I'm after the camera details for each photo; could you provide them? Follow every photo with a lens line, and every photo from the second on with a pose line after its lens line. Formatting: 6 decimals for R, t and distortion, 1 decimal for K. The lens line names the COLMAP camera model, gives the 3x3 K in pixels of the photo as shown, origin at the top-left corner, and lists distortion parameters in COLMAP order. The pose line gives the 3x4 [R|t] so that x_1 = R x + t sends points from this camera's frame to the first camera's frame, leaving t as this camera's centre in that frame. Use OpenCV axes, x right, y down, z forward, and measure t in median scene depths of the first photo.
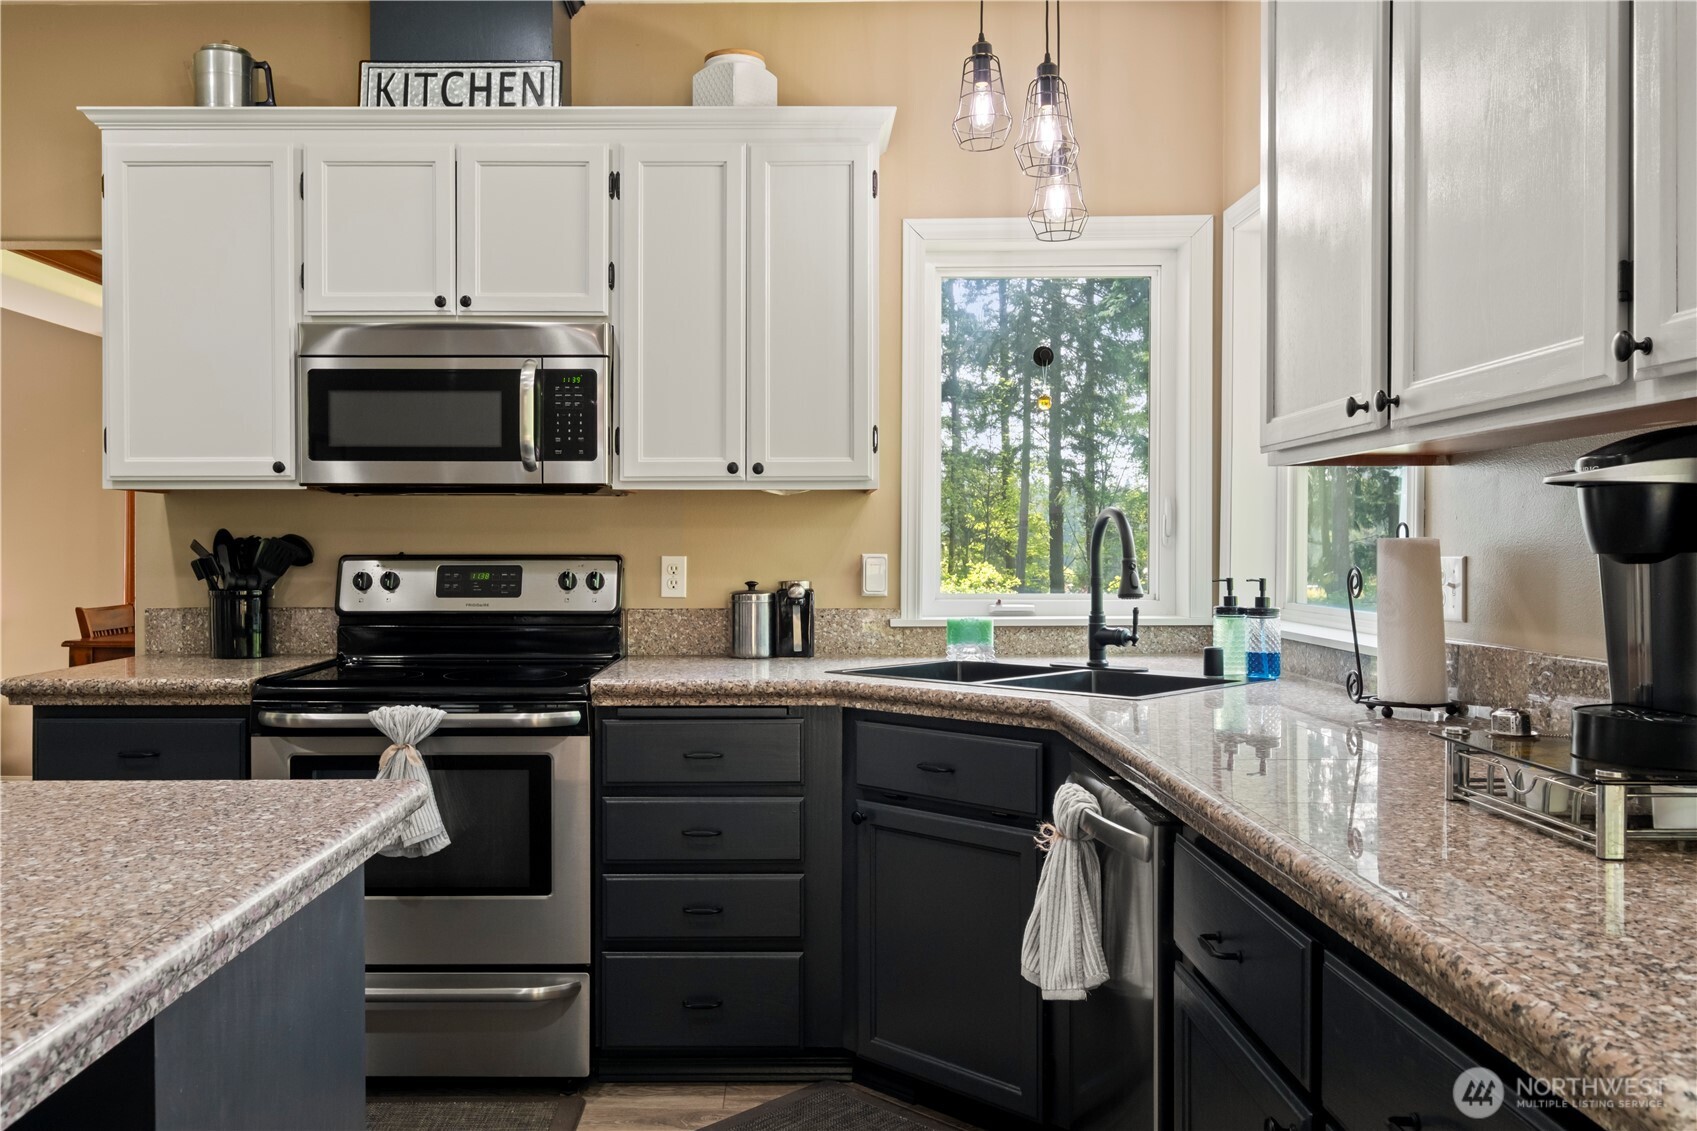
lens RADIAL K [[1326.7, 0, 785.4], [0, 1326.7, 560.3], [0, 0, 1]] dist [-0.001595, -0.001319]
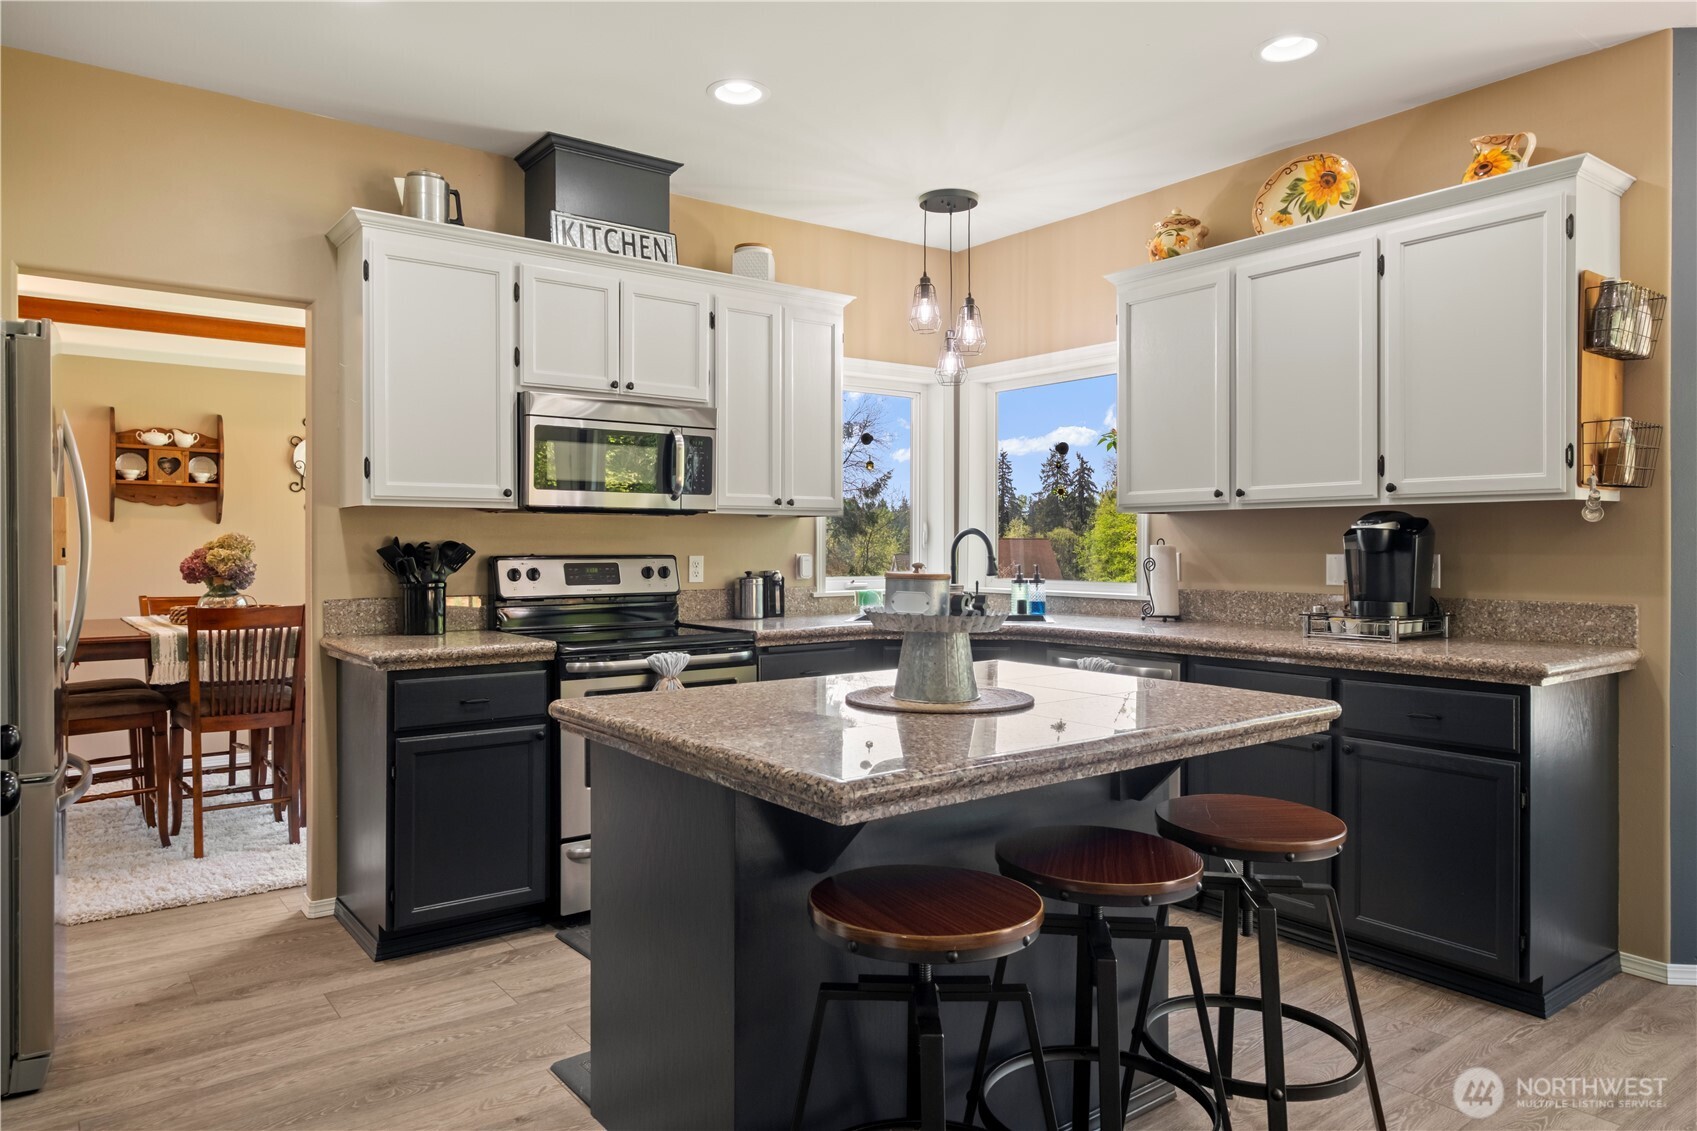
lens RADIAL K [[1081.9, 0, 828.2], [0, 1081.9, 554.1], [0, 0, 1]] dist [-0.003289, 0.003075]
pose [[0.796638, -0.003173, 0.604448, -0.810801], [0.007051, 0.999967, -0.004044, 0.001303], [-0.604415, 0.007483, 0.796634, -0.108397]]
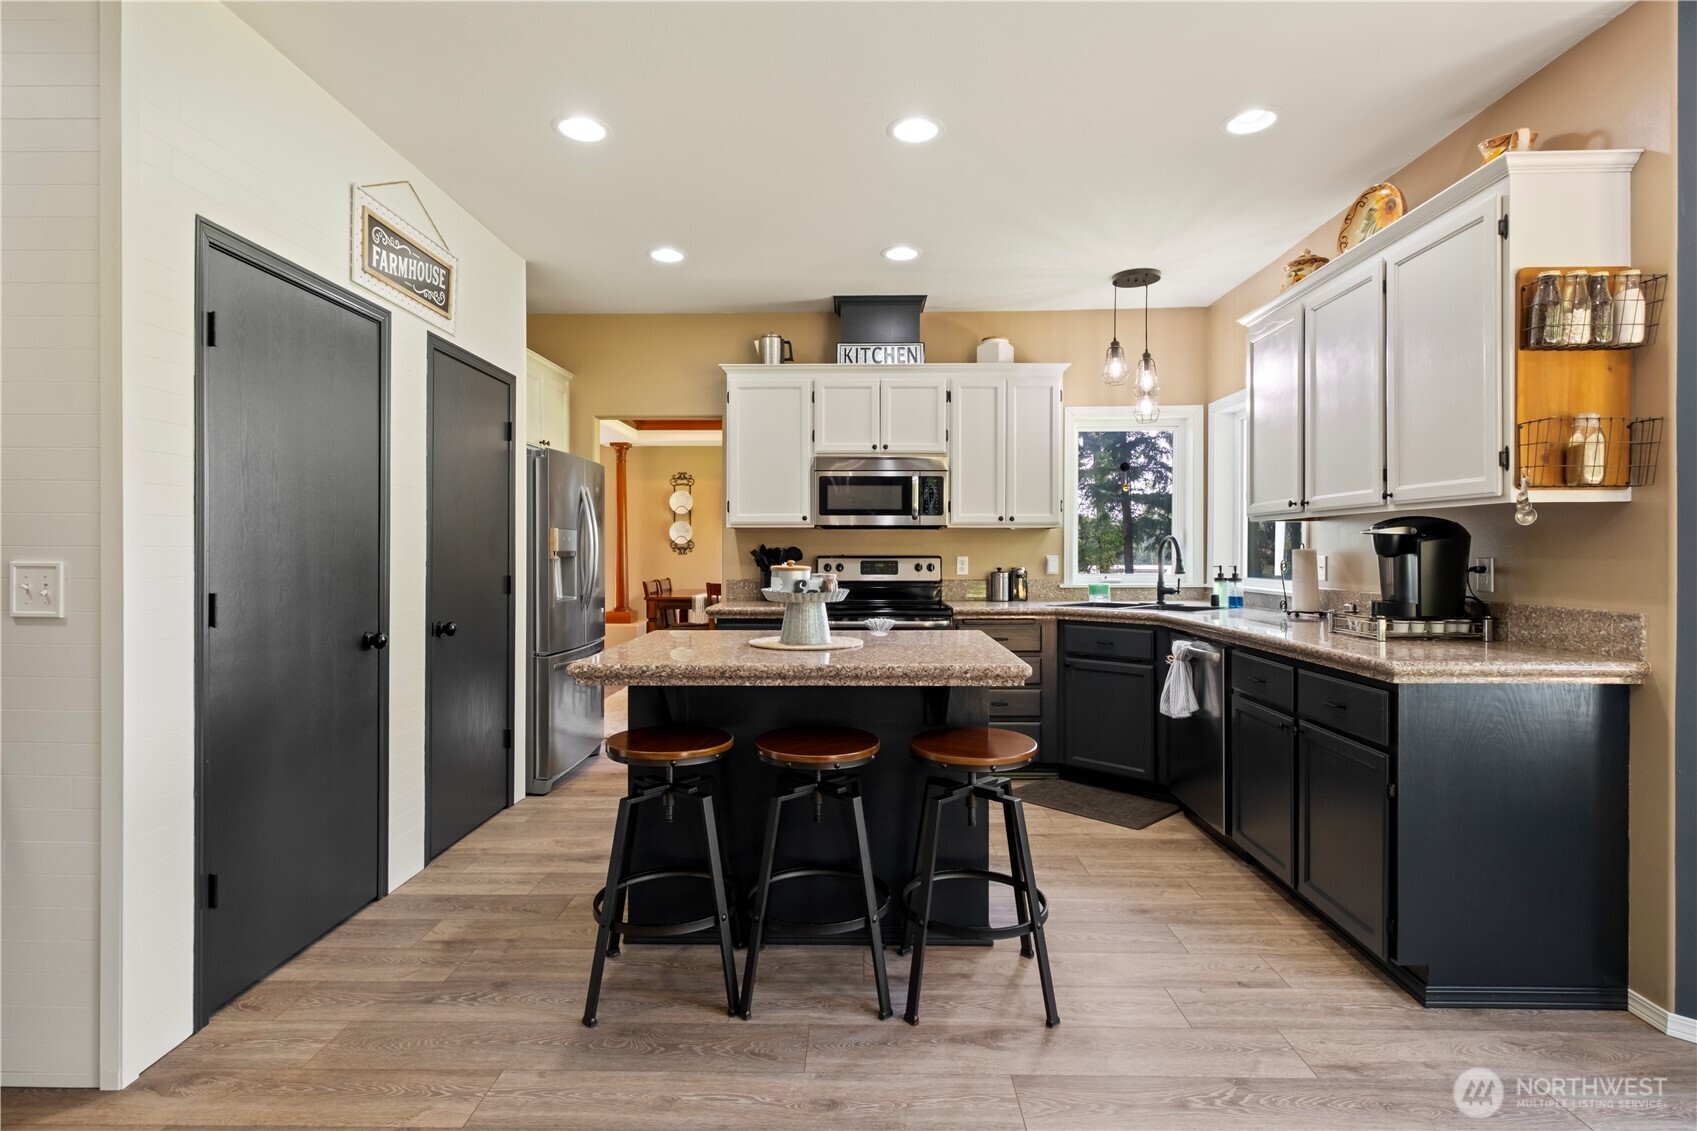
lens RADIAL K [[836.8, 0, 845.0], [0, 836.8, 552.0], [0, 0, 1]] dist [0.001604, -0.002583]
pose [[0.999859, 0.000617, -0.016806, -0.290609], [-0.000792, 0.999946, -0.010382, 0.004767], [0.016799, 0.010394, 0.999805, -0.474490]]
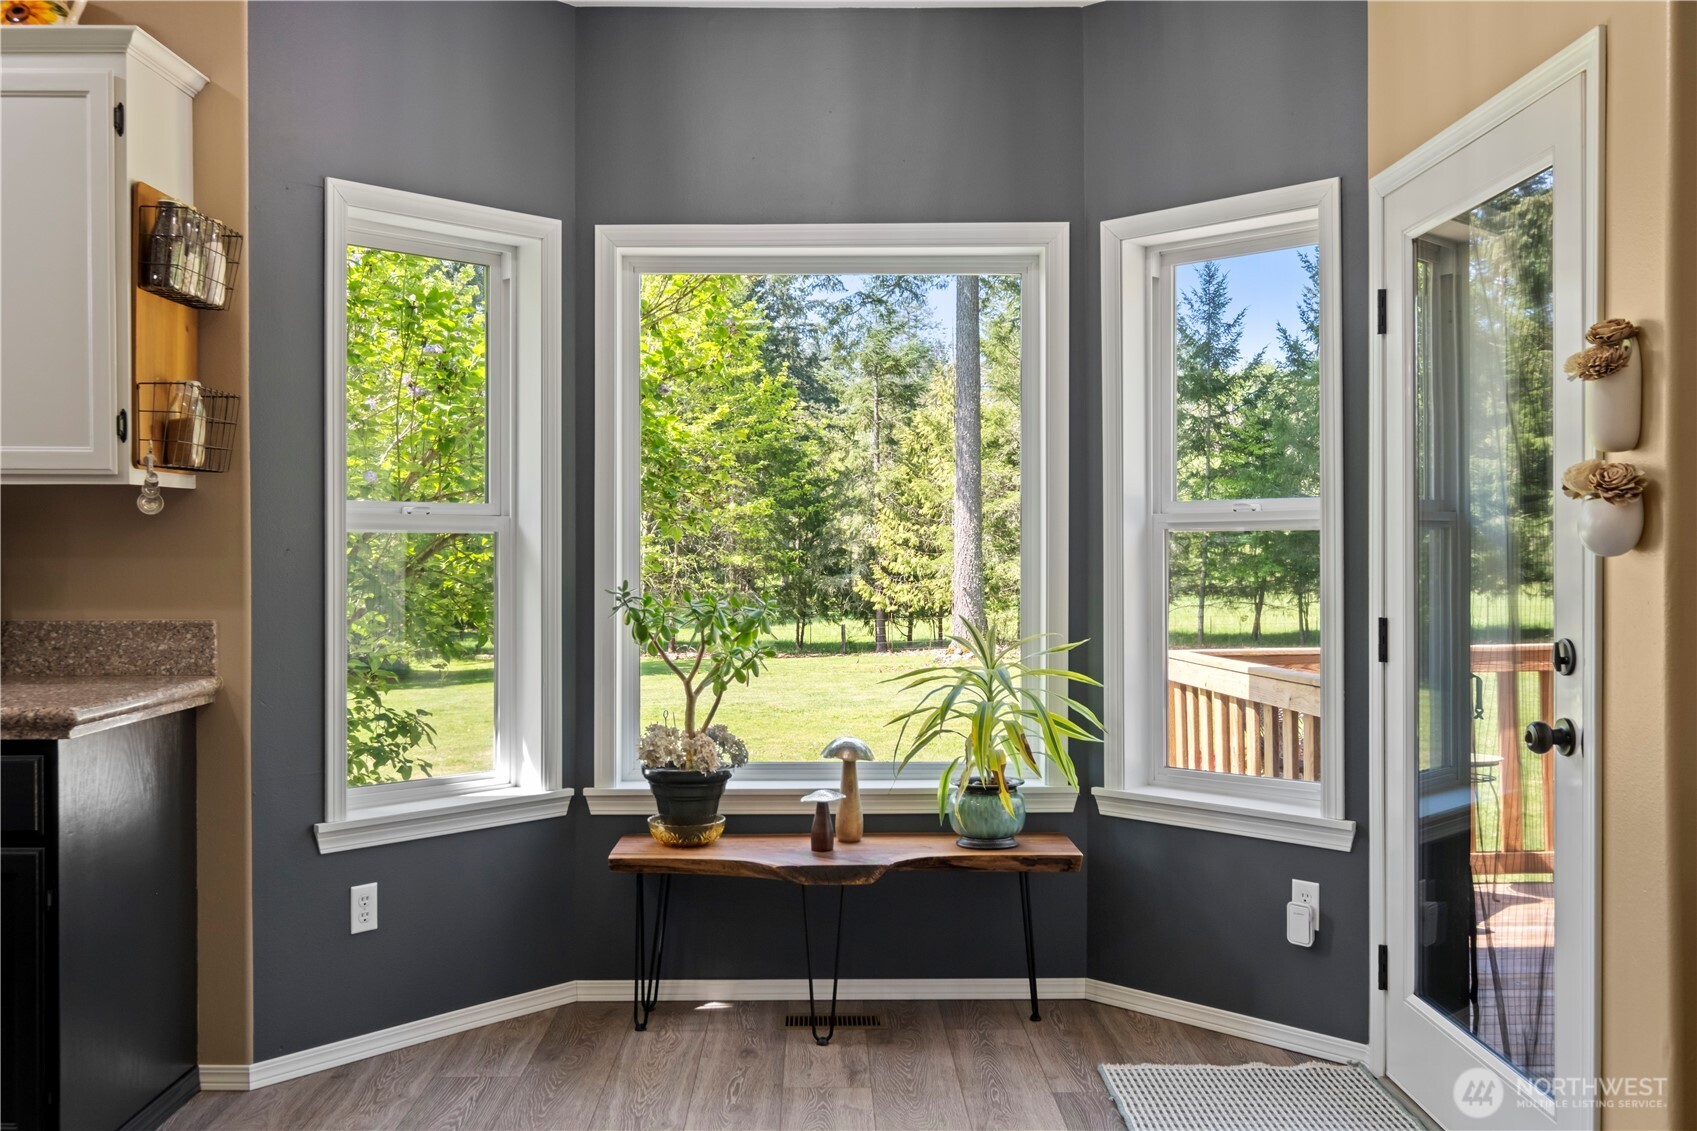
lens RADIAL K [[1505.4, 0, 848.3], [0, 1505.4, 561.7], [0, 0, 1]] dist [0.002676, 0.012267]
pose [[-0.028638, -0.009670, 0.999543, -0.725891], [0.012401, 0.999873, 0.010029, 0.001129], [-0.999513, 0.012683, -0.028515, -0.192858]]
